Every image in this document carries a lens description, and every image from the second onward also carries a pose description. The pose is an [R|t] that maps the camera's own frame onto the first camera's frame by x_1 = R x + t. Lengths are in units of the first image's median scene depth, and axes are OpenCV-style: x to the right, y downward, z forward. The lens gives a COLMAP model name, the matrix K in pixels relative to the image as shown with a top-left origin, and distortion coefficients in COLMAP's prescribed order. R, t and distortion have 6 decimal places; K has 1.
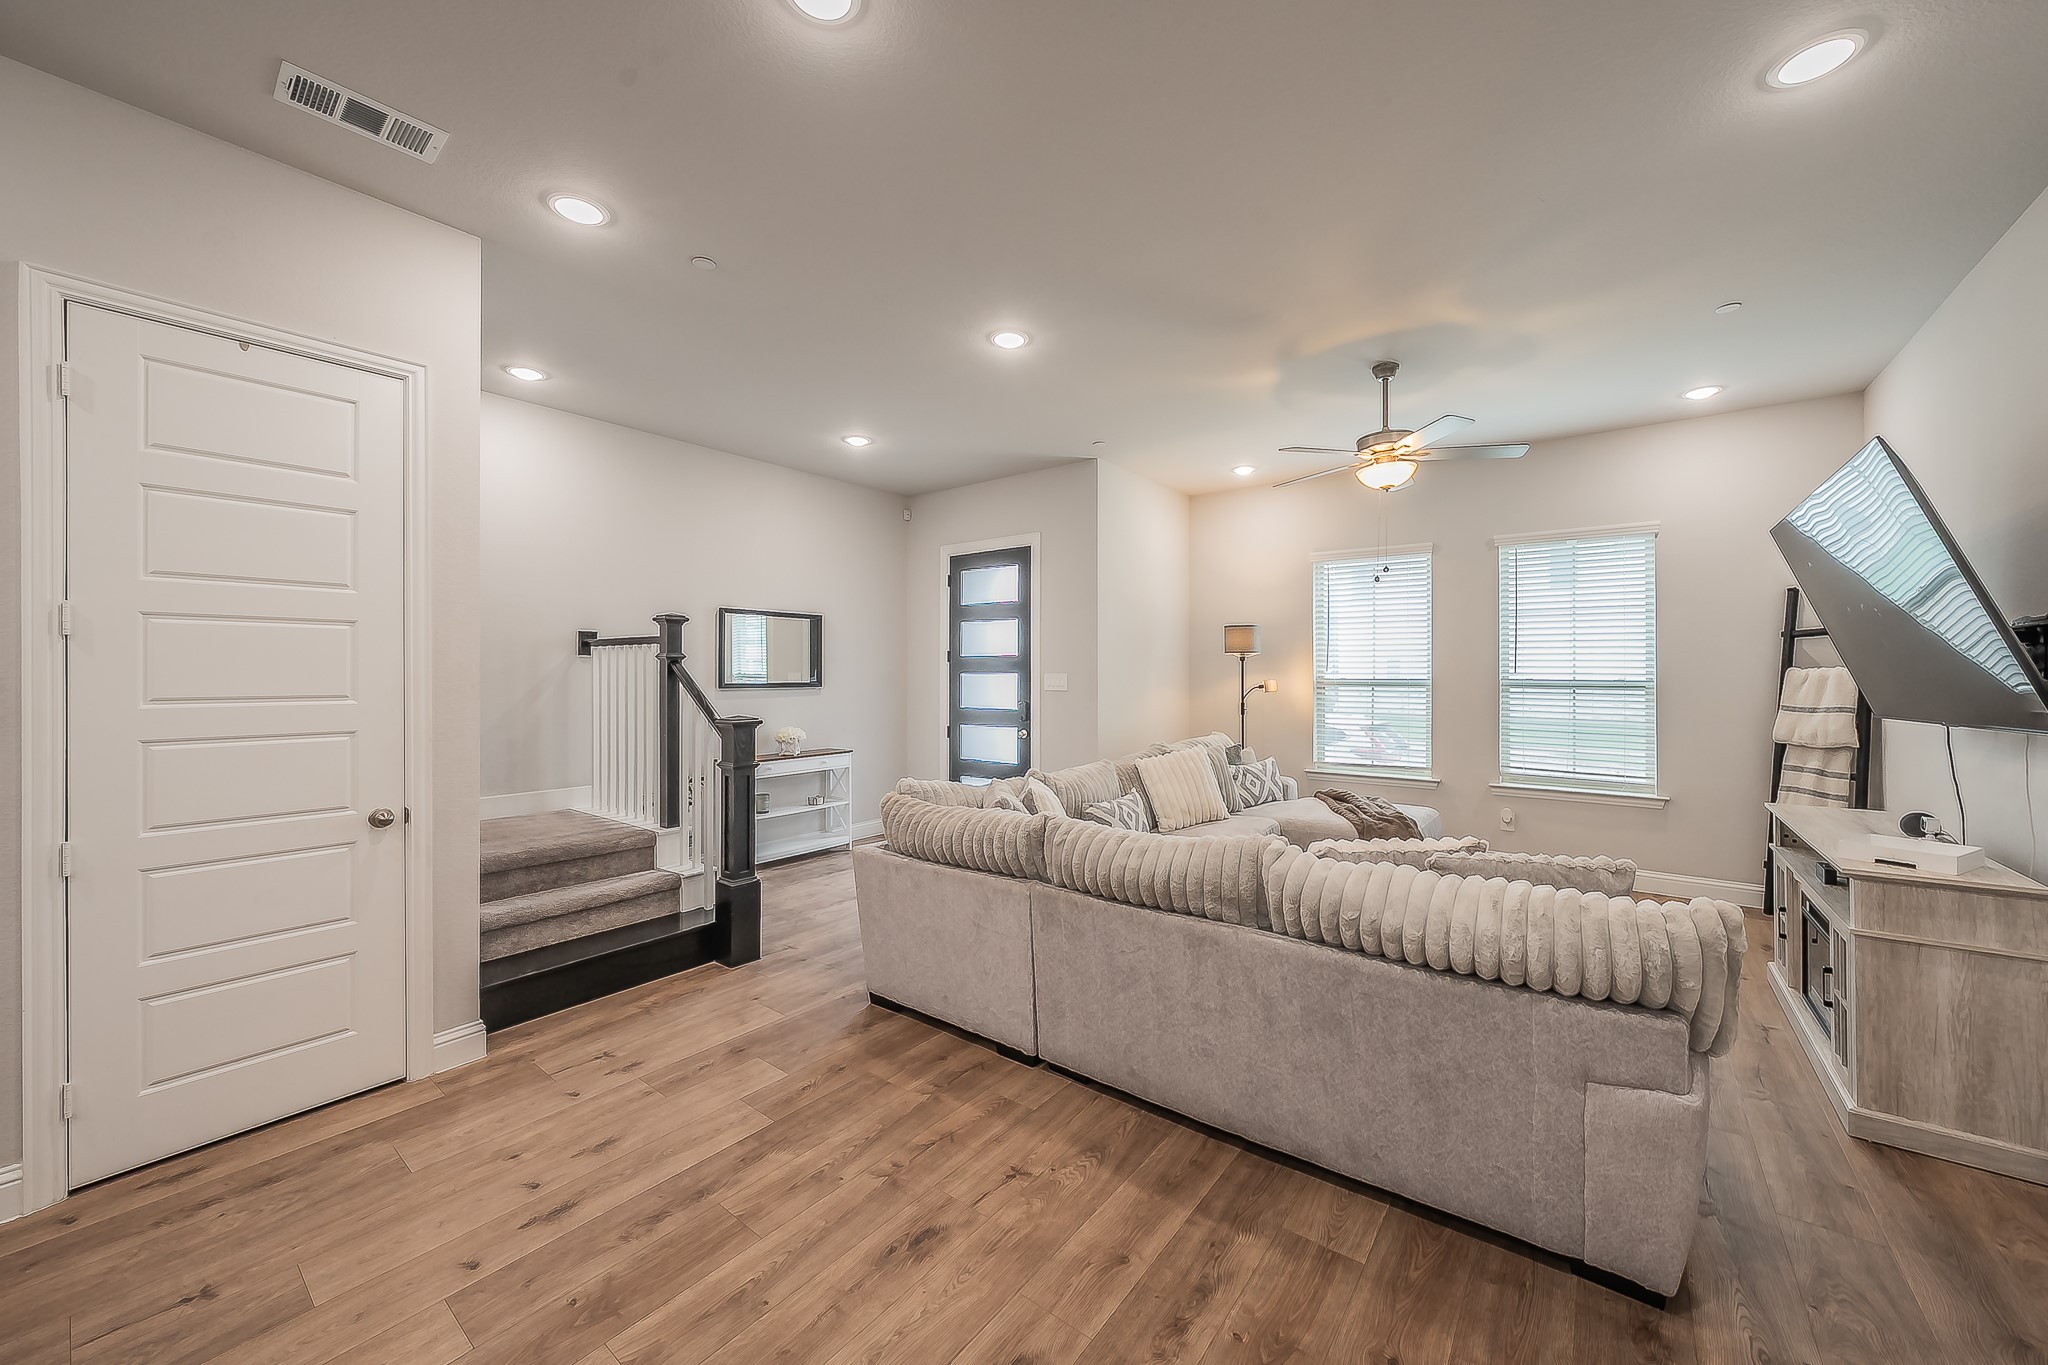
lens RADIAL K [[741.1, 0, 1061.5], [0, 741.1, 679.6], [0, 0, 1]] dist [-0.007982, 0.003280]
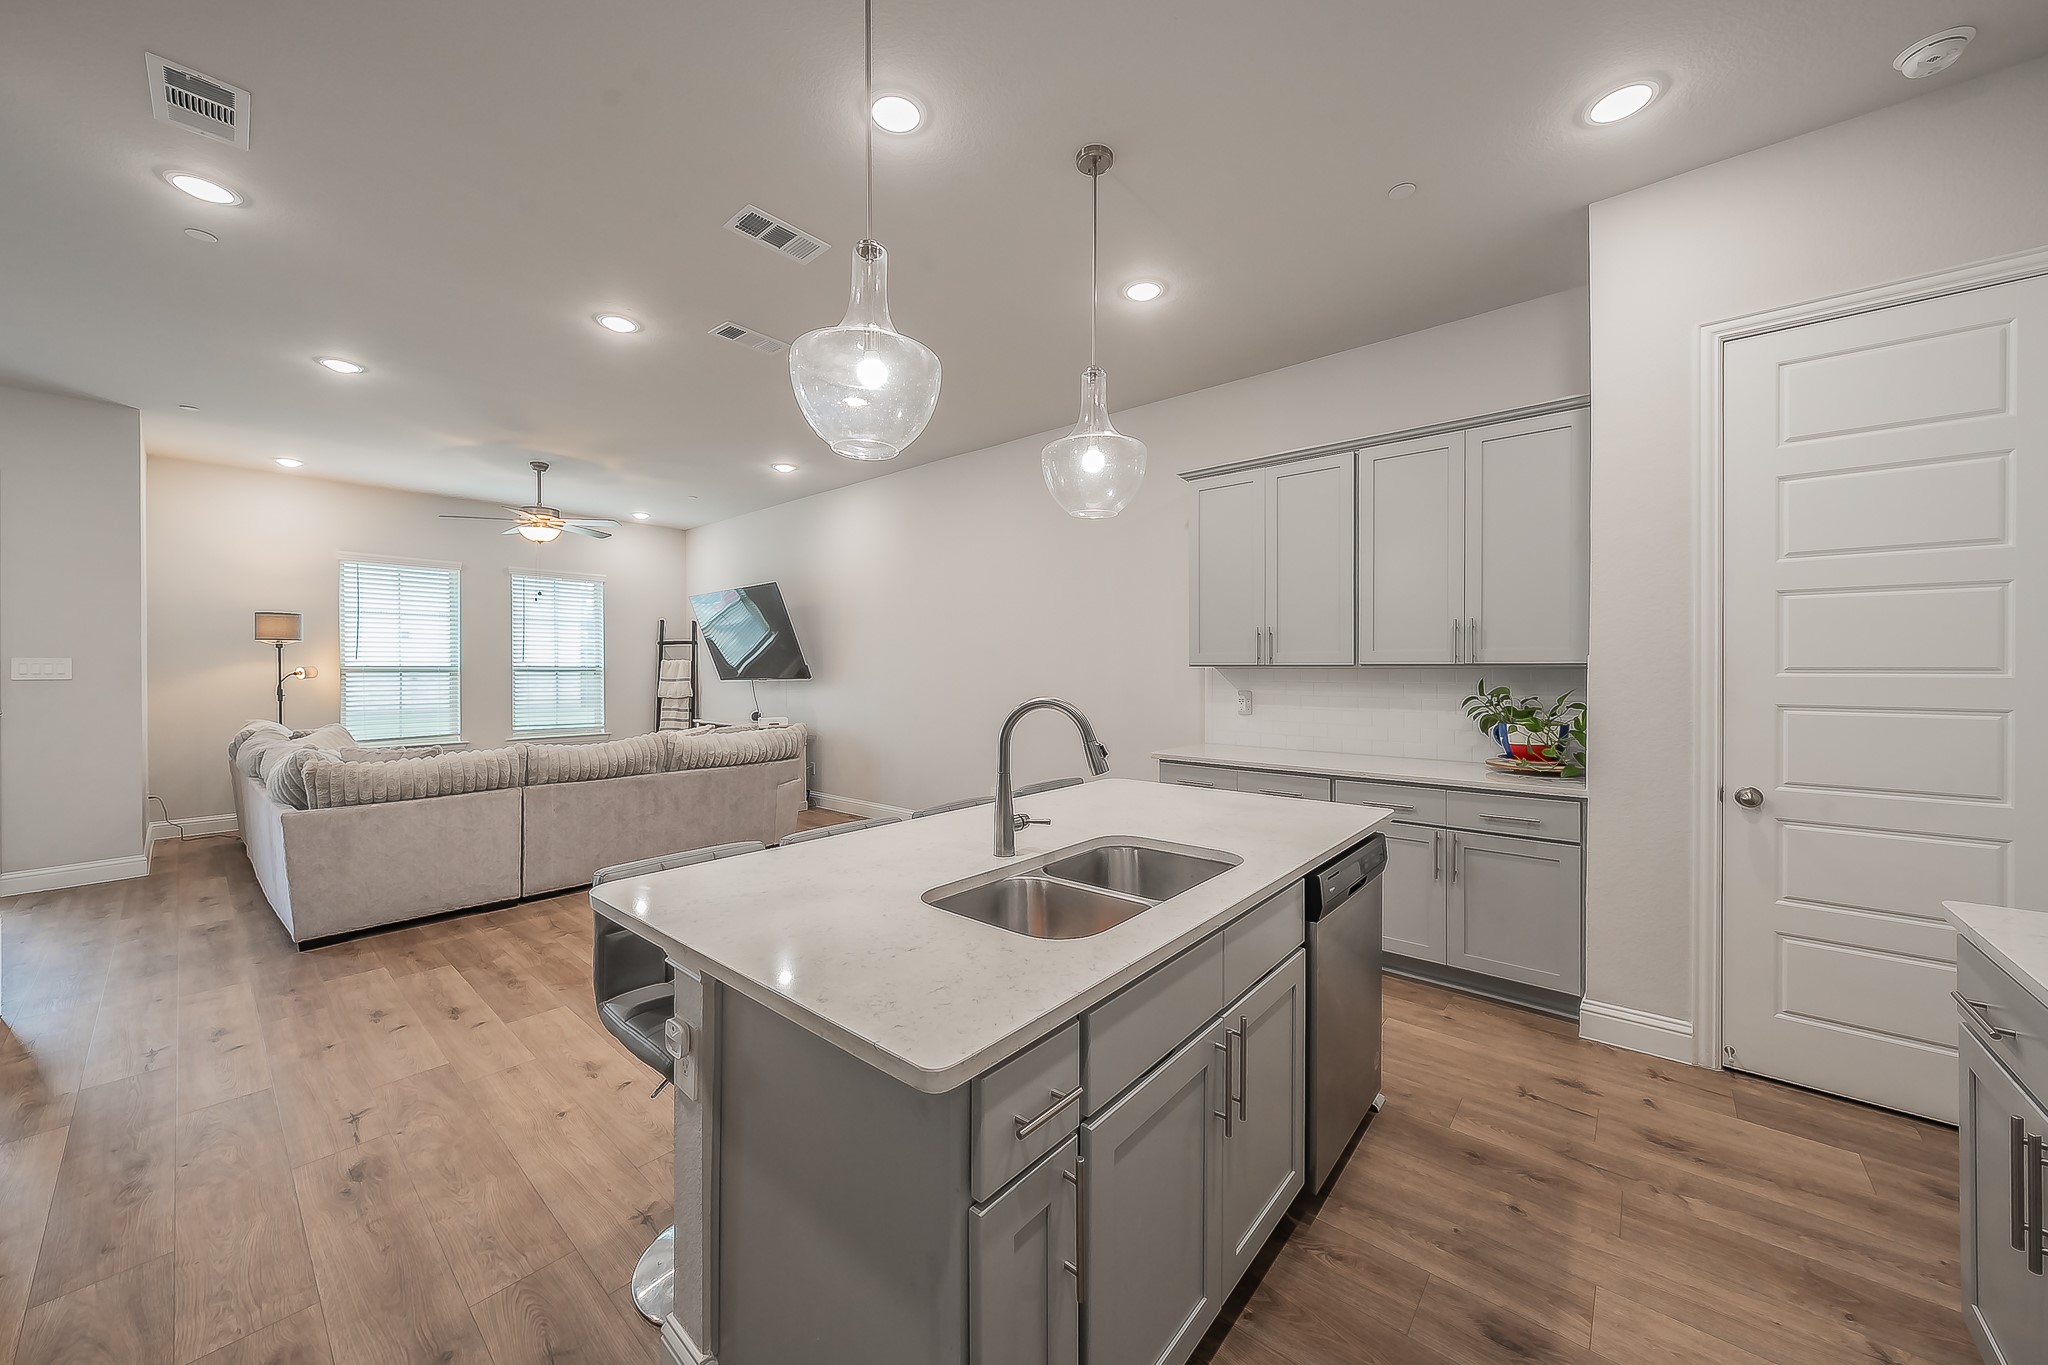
lens RADIAL K [[741.1, 0, 1014.9], [0, 741.1, 668.8], [0, 0, 1]] dist [-0.007982, 0.003280]
pose [[0.078713, 0.000391, 0.996897, -1.105554], [0.010550, 0.999944, -0.001225, 0.023989], [-0.996841, 0.010614, 0.078704, -0.132648]]
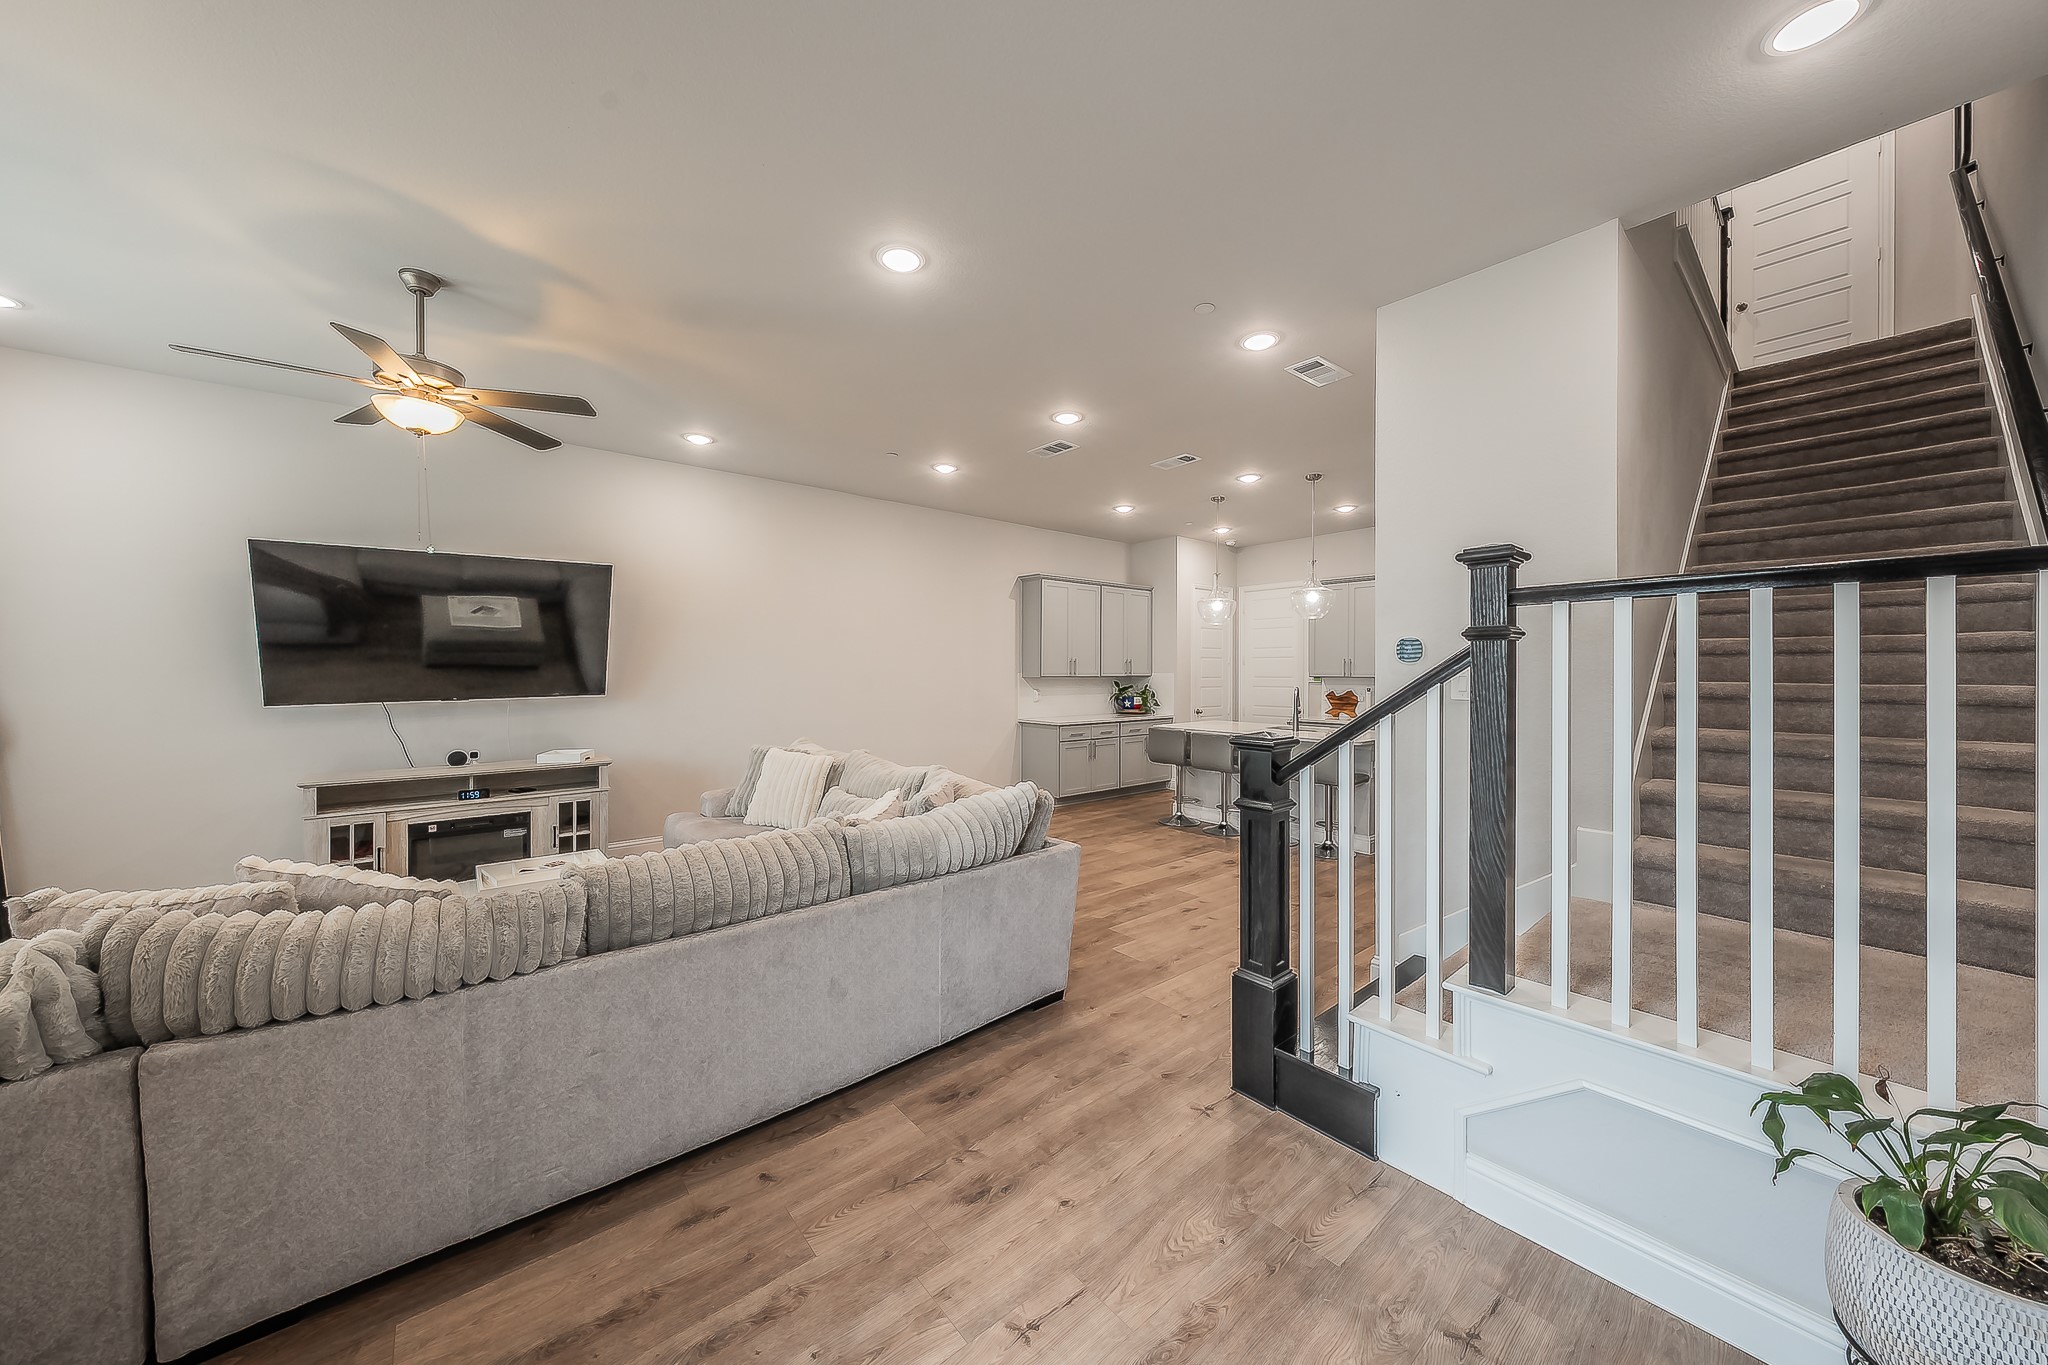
lens RADIAL K [[692.7, 0, 1037.8], [0, 692.7, 673.8], [0, 0, 1]] dist [-0.000806, -0.000503]
pose [[-0.975973, -0.000975, 0.217887, -0.371611], [0.001708, 0.999925, 0.012126, -0.013027], [-0.217883, 0.012207, -0.975899, 1.674292]]
